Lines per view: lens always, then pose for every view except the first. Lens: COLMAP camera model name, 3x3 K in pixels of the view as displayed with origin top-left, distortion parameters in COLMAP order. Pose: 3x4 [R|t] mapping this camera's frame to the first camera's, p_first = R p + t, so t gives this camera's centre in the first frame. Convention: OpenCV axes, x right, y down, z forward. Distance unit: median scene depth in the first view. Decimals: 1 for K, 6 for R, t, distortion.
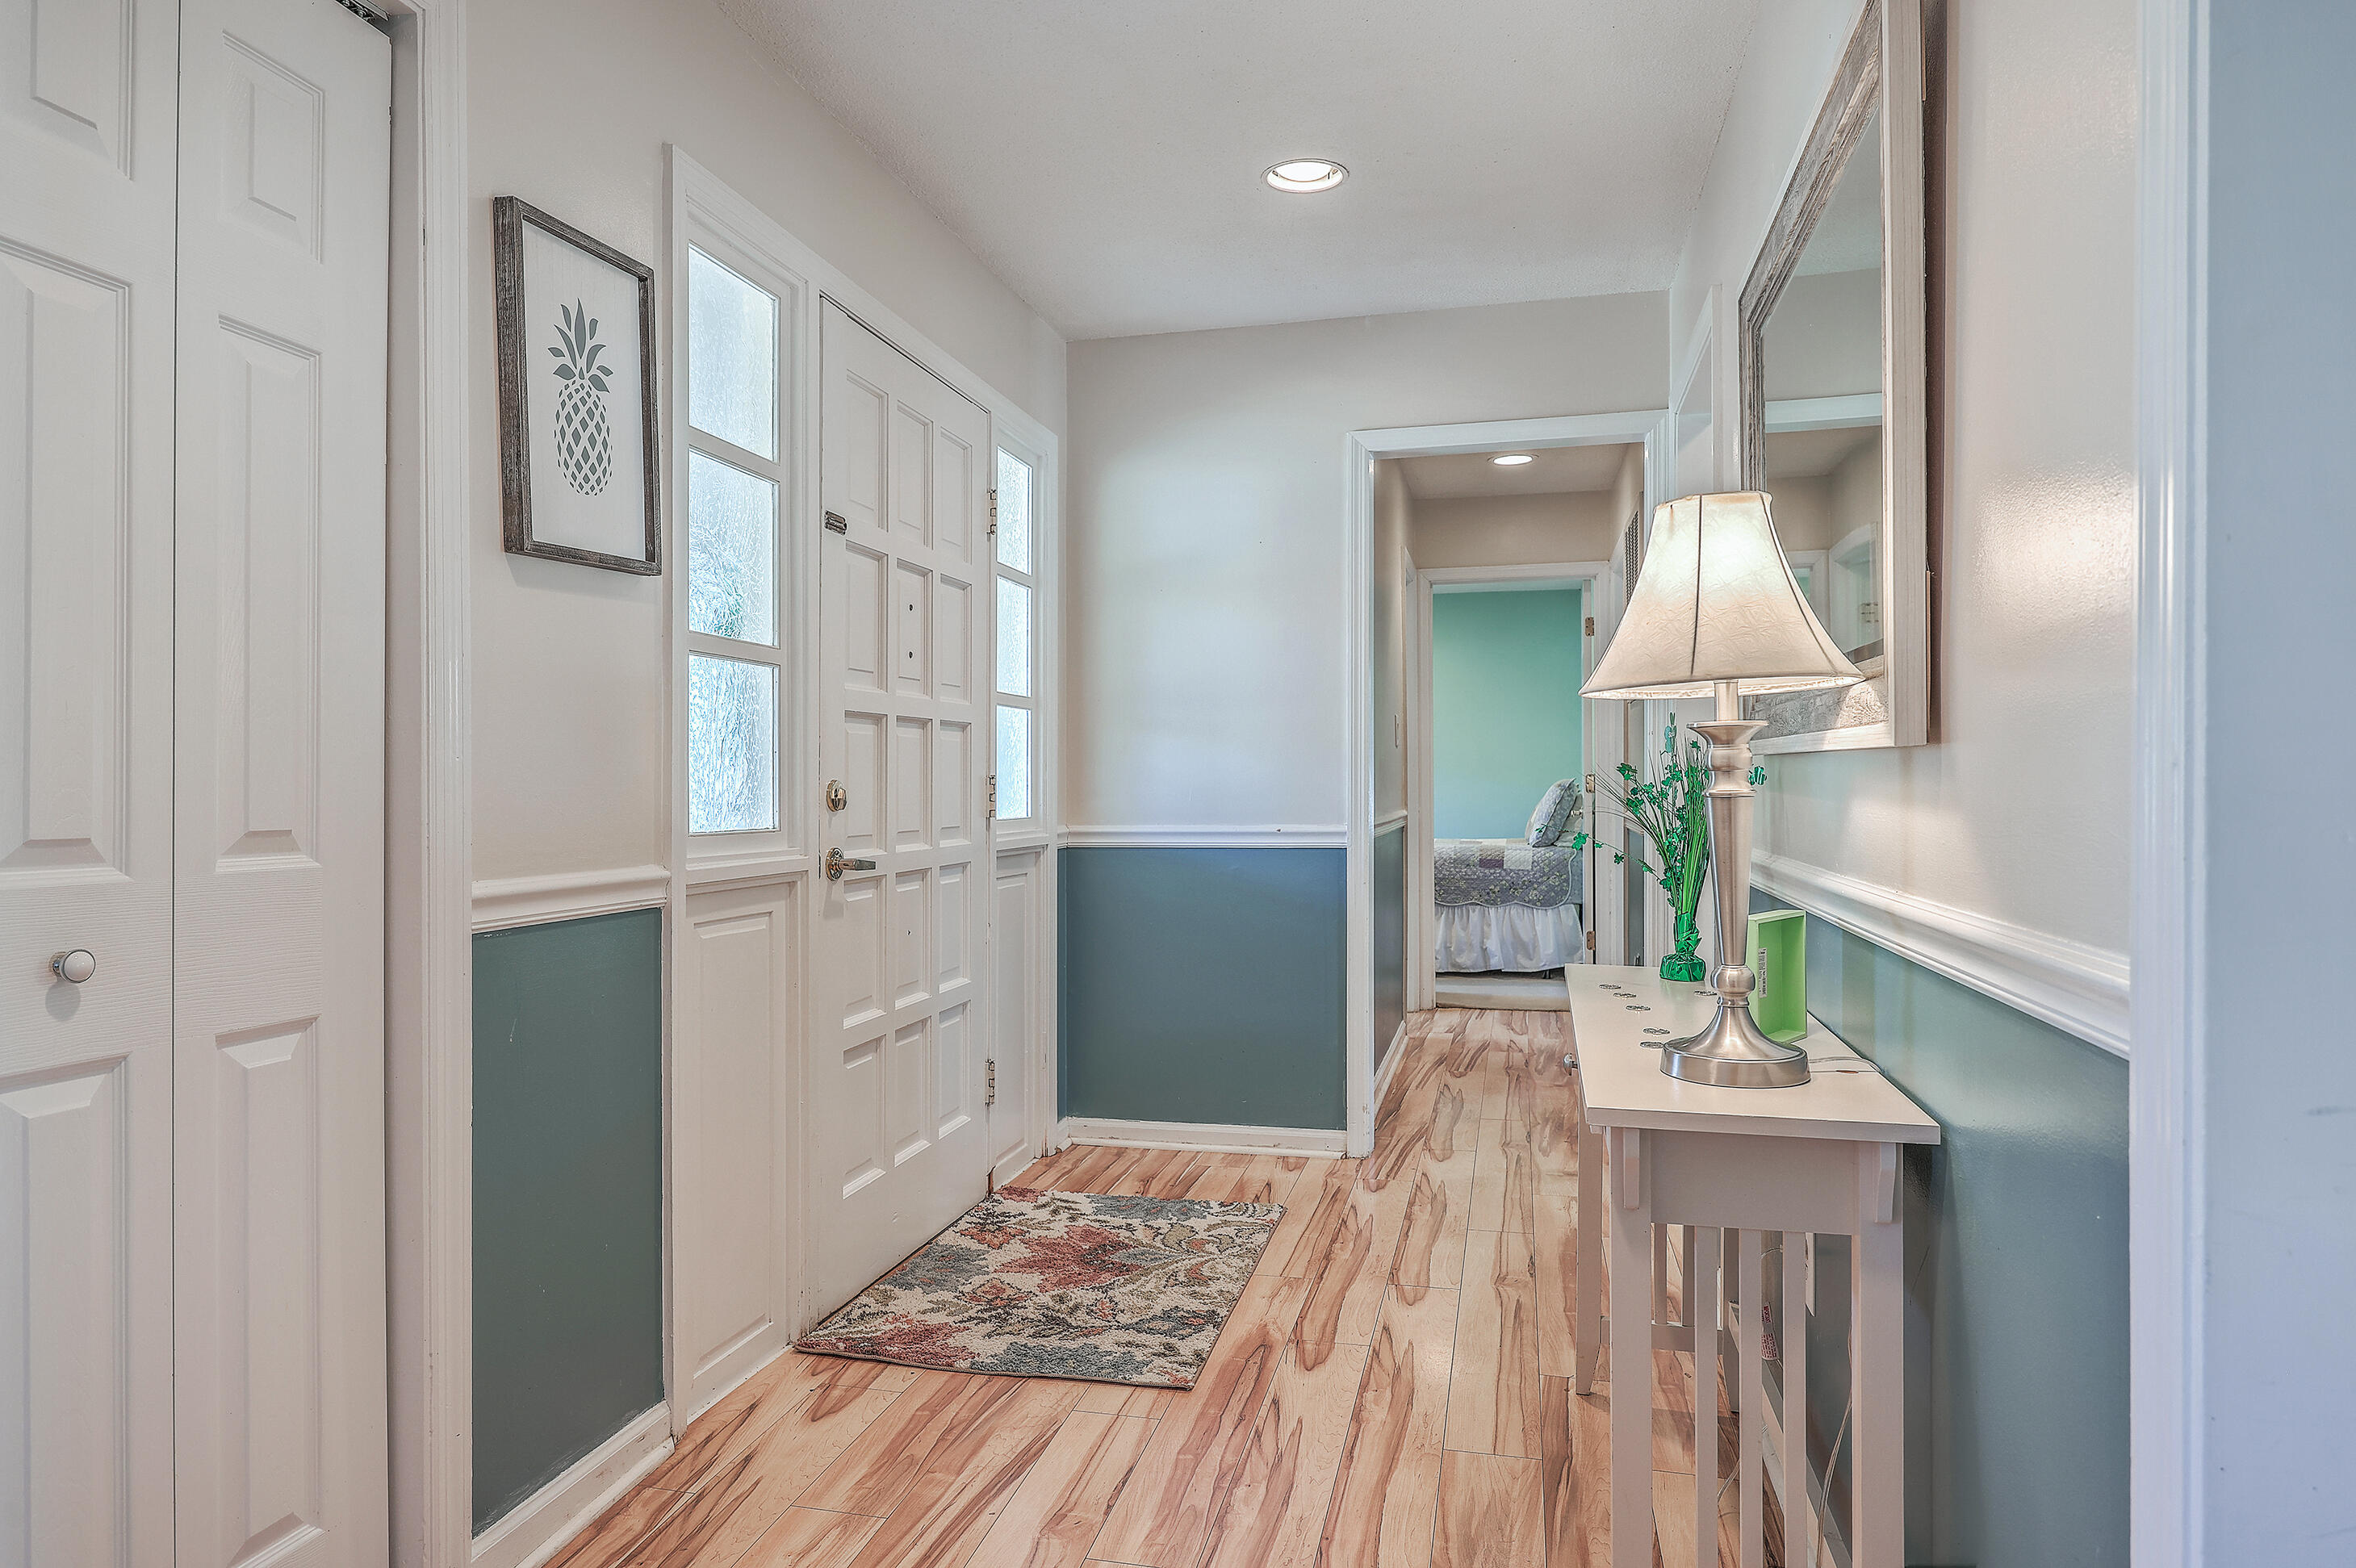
lens RADIAL K [[1385.4, 0, 1177.1], [0, 1385.4, 781.6], [0, 0, 1]] dist [0.016162, -0.001859]
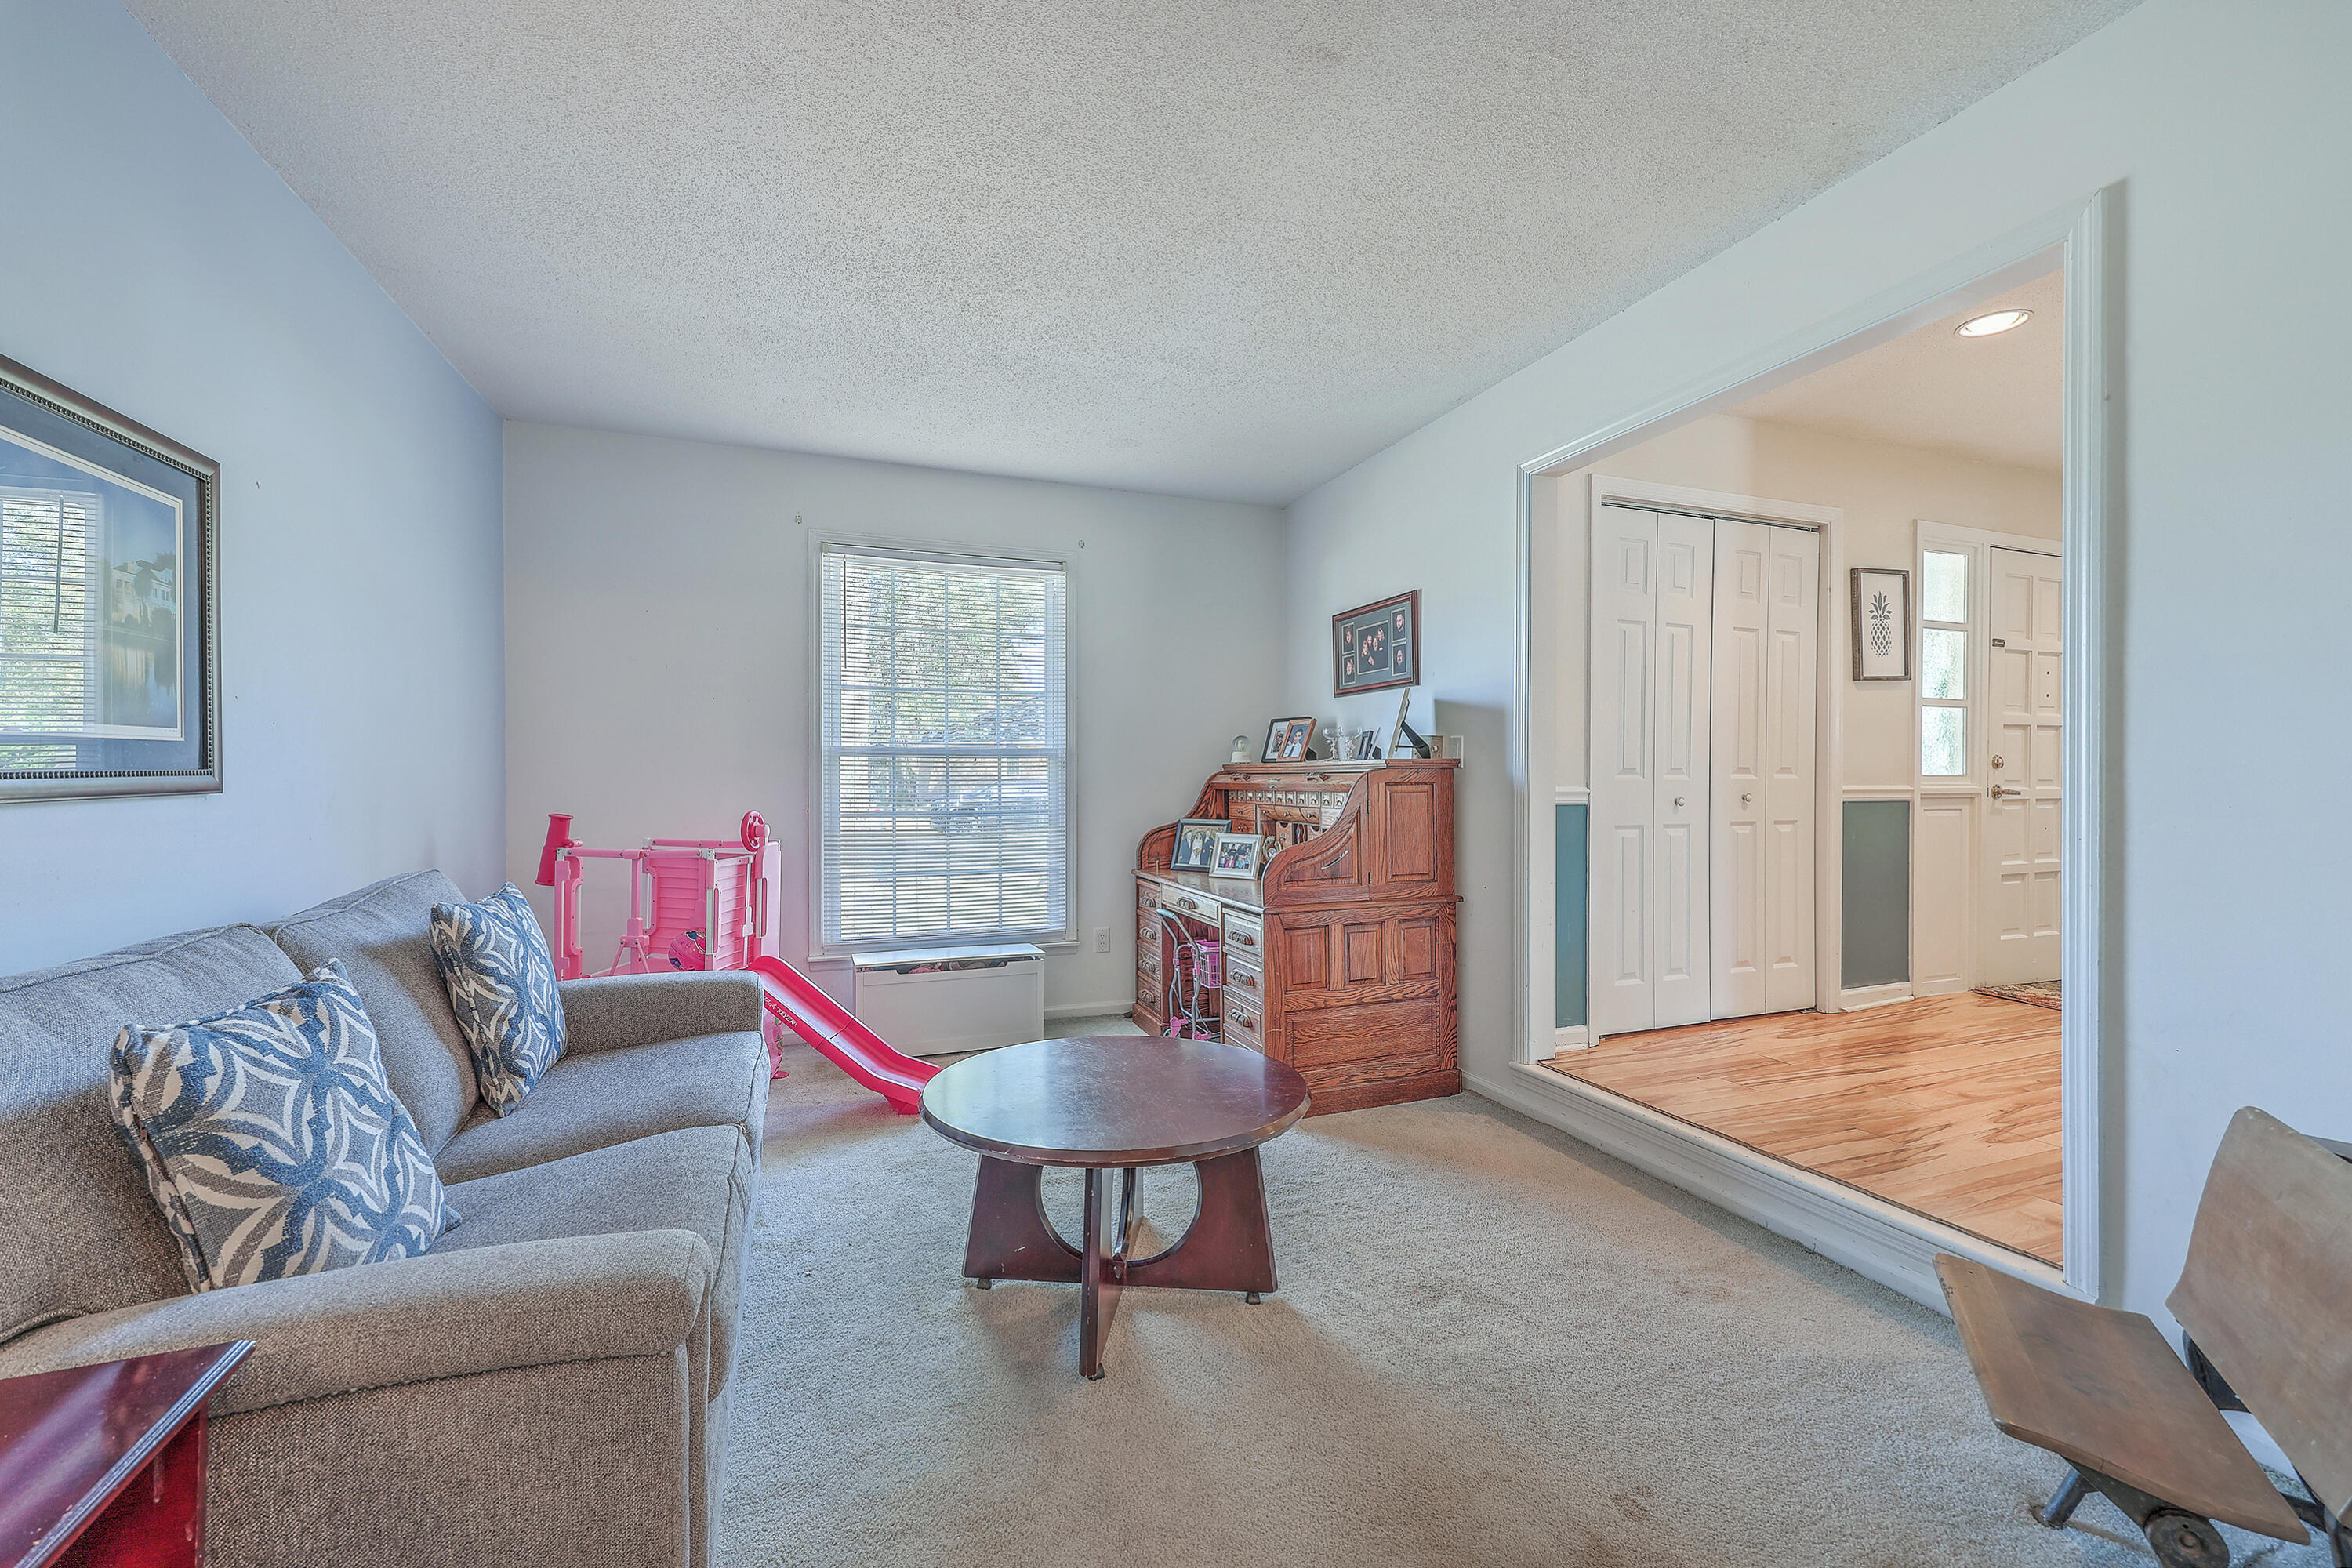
lens RADIAL K [[958.6, 0, 1176.0], [0, 958.6, 771.9], [0, 0, 1]] dist [-0.011865, -0.000077]
pose [[0.537735, 0.007846, -0.843078, 0.415528], [-0.004420, 0.999969, 0.006486, 0.027146], [0.843103, 0.000239, 0.537753, -1.181952]]
